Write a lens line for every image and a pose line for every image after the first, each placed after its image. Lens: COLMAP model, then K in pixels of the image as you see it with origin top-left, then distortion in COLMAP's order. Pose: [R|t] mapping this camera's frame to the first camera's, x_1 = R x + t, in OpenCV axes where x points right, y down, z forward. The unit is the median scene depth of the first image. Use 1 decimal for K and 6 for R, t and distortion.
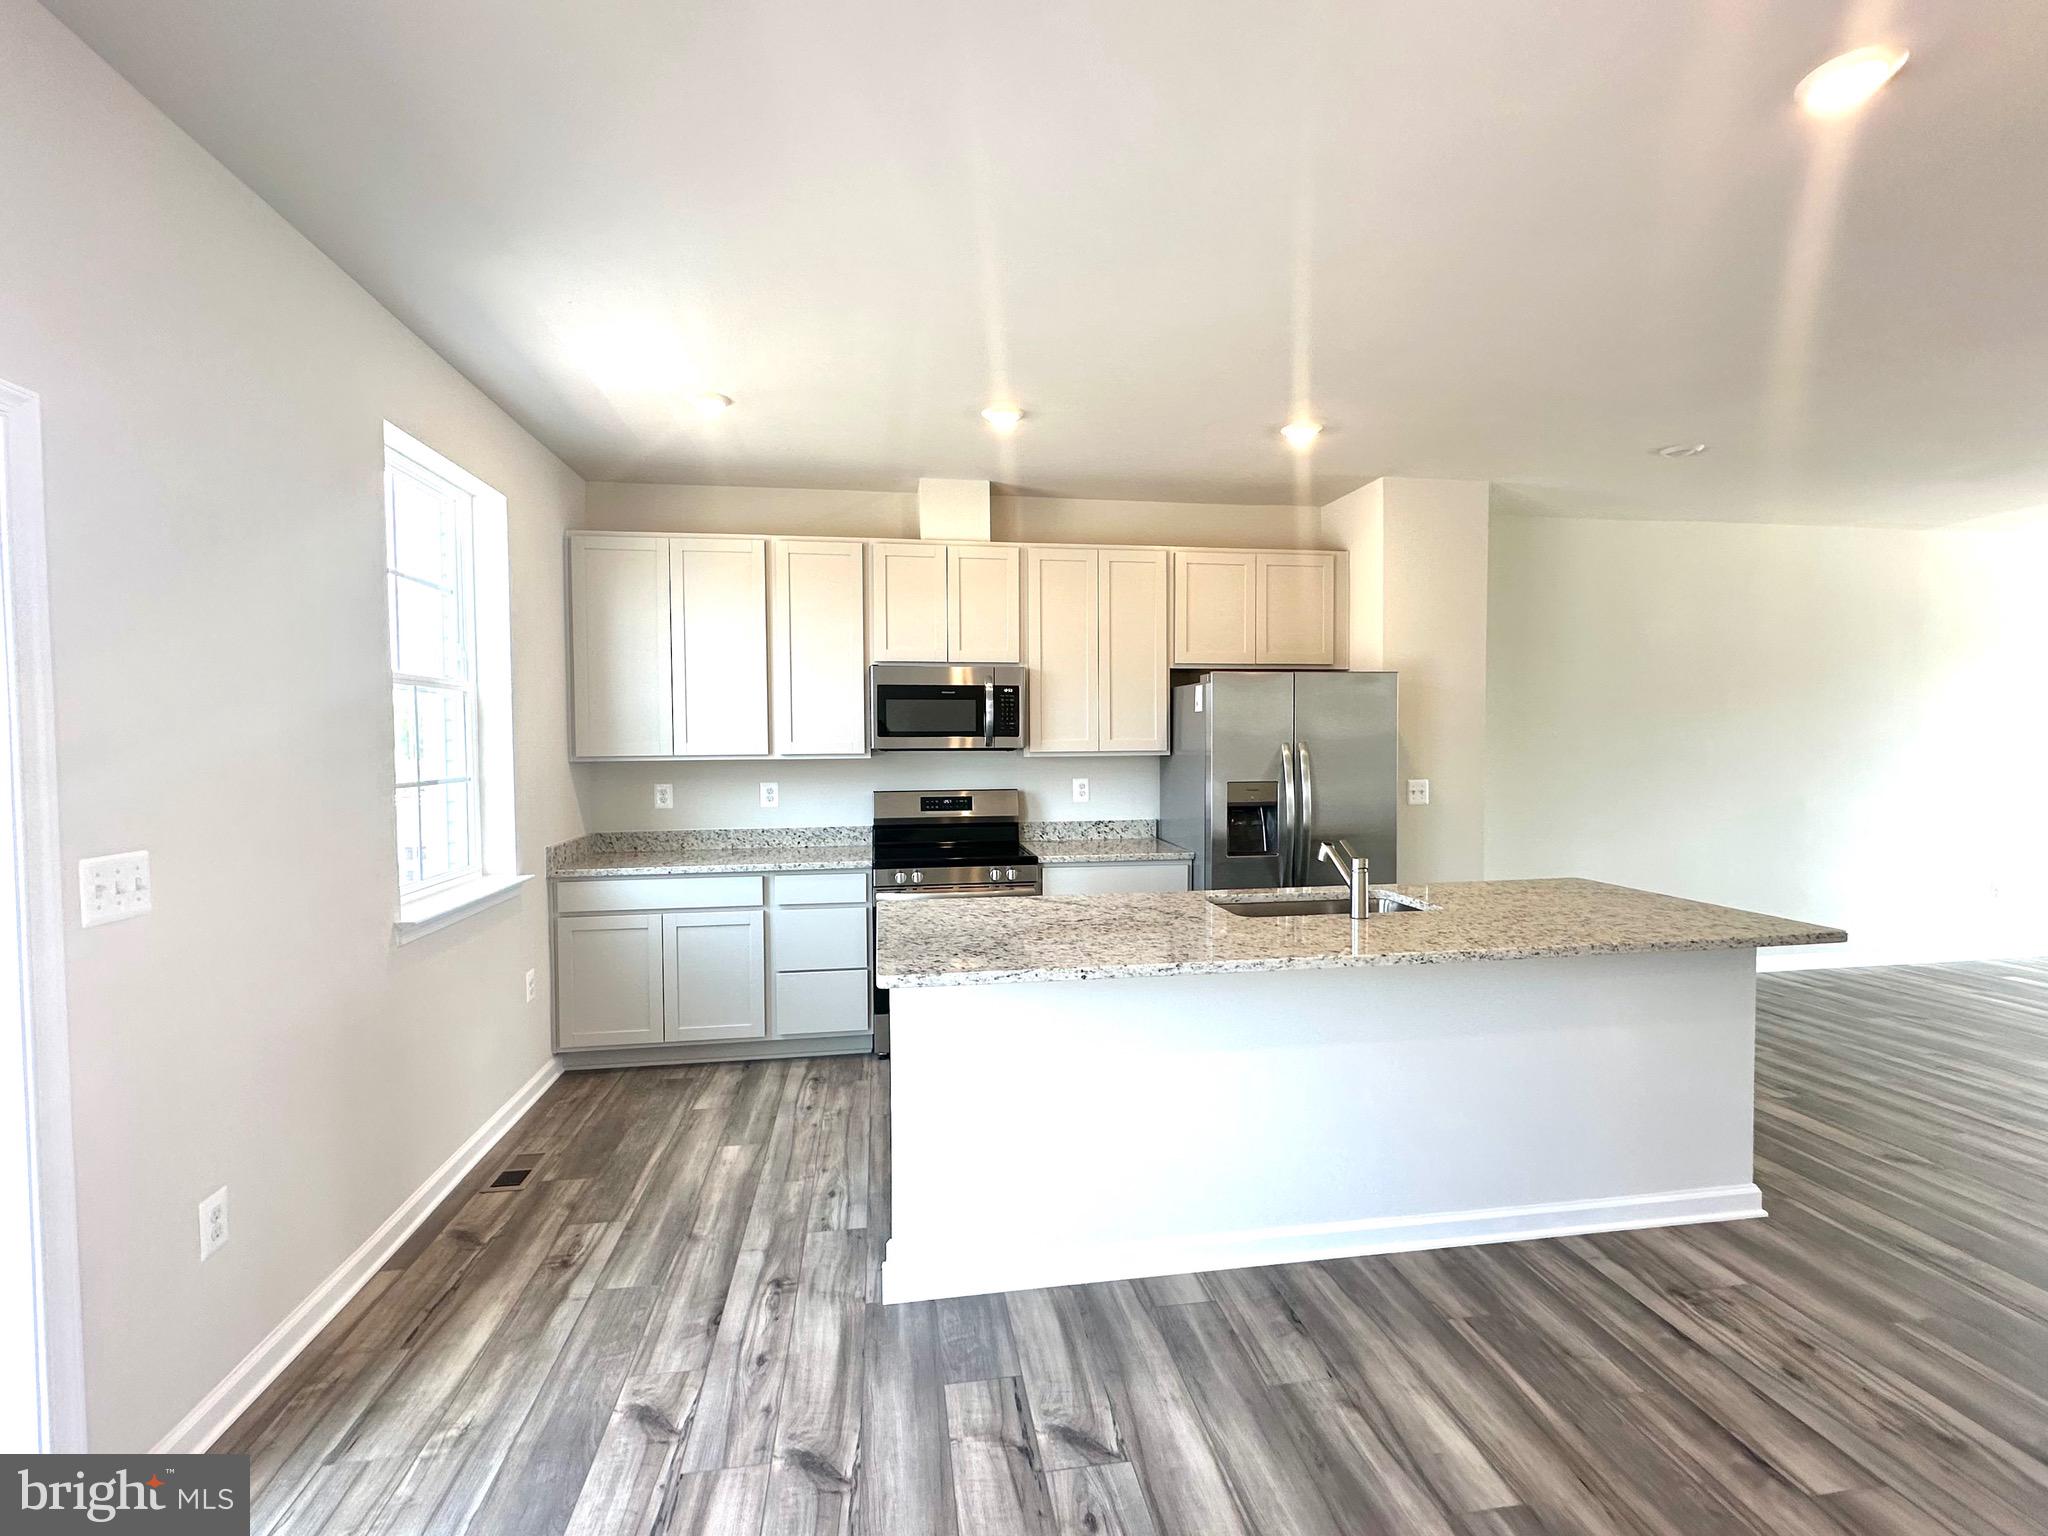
lens RADIAL K [[923.4, 0, 1024.0], [0, 923.4, 768.0], [0, 0, 1]] dist [-0.000212, -0.000134]
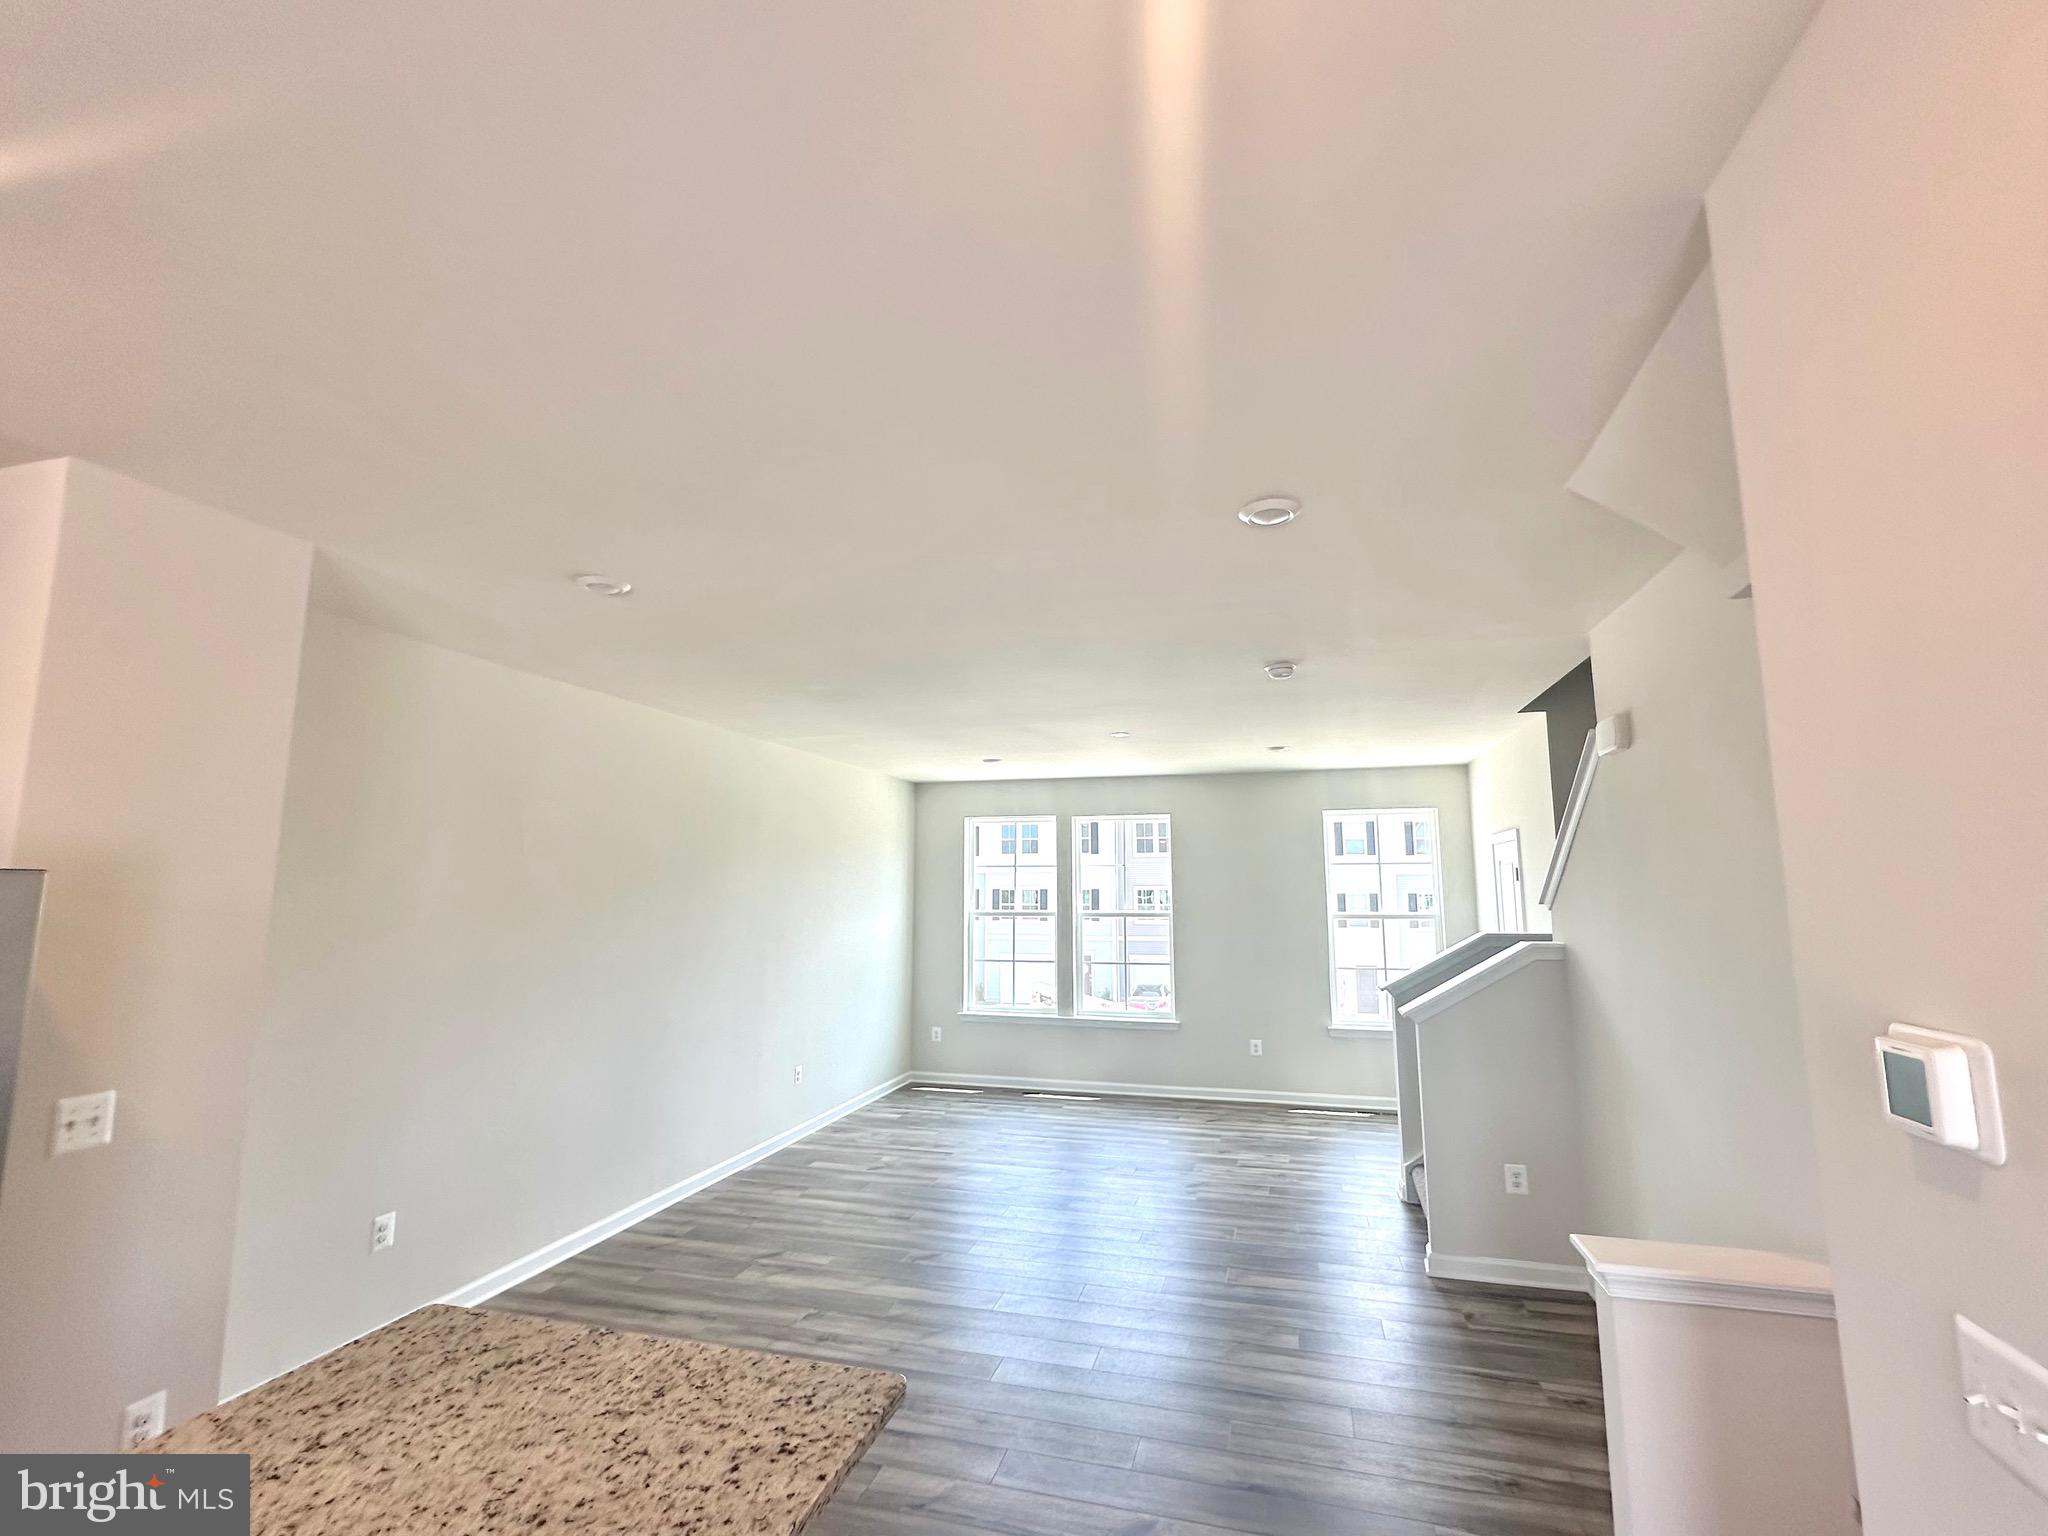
lens RADIAL K [[923.4, 0, 1024.0], [0, 923.4, 768.0], [0, 0, 1]] dist [-0.000212, -0.000134]
pose [[0.418564, 0.131030, 0.898686, 0.184188], [0.028697, 0.987135, -0.157291, -0.063605], [-0.907734, 0.091626, 0.409419, 0.364533]]
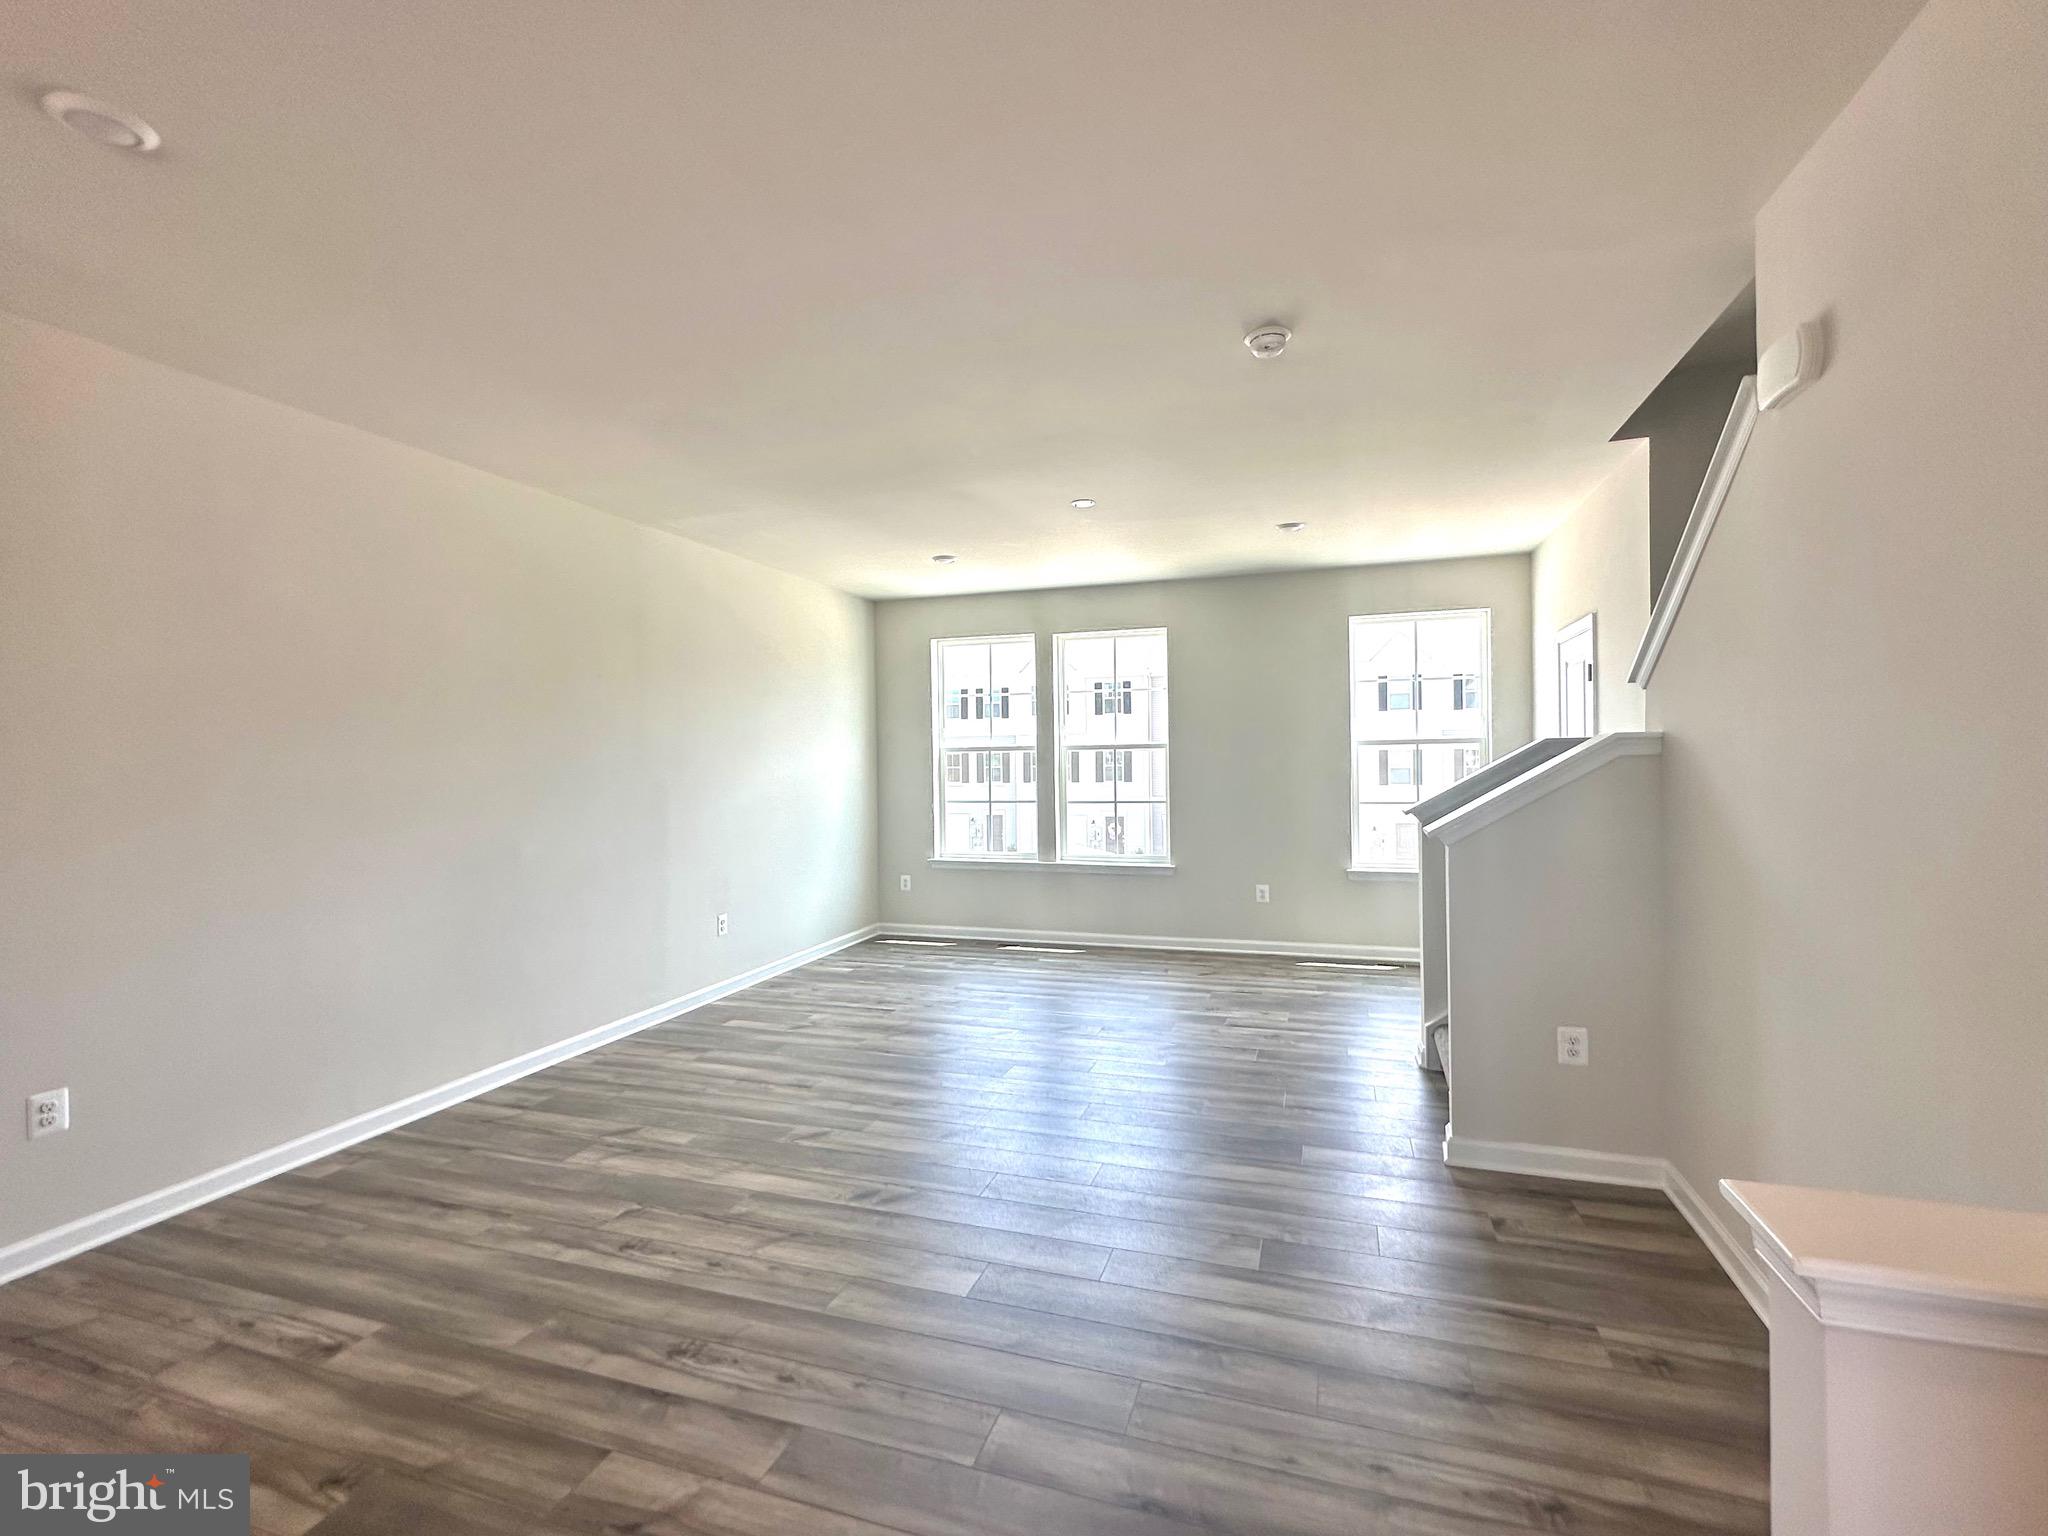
lens RADIAL K [[926.5, 0, 1024.0], [0, 926.5, 768.0], [0, 0, 1]] dist [0.000914, 0.000379]
pose [[0.458664, -0.003153, 0.888604, 0.472182], [0.039553, 0.999075, -0.016871, -0.000721], [-0.887729, 0.042885, 0.458365, 0.370739]]
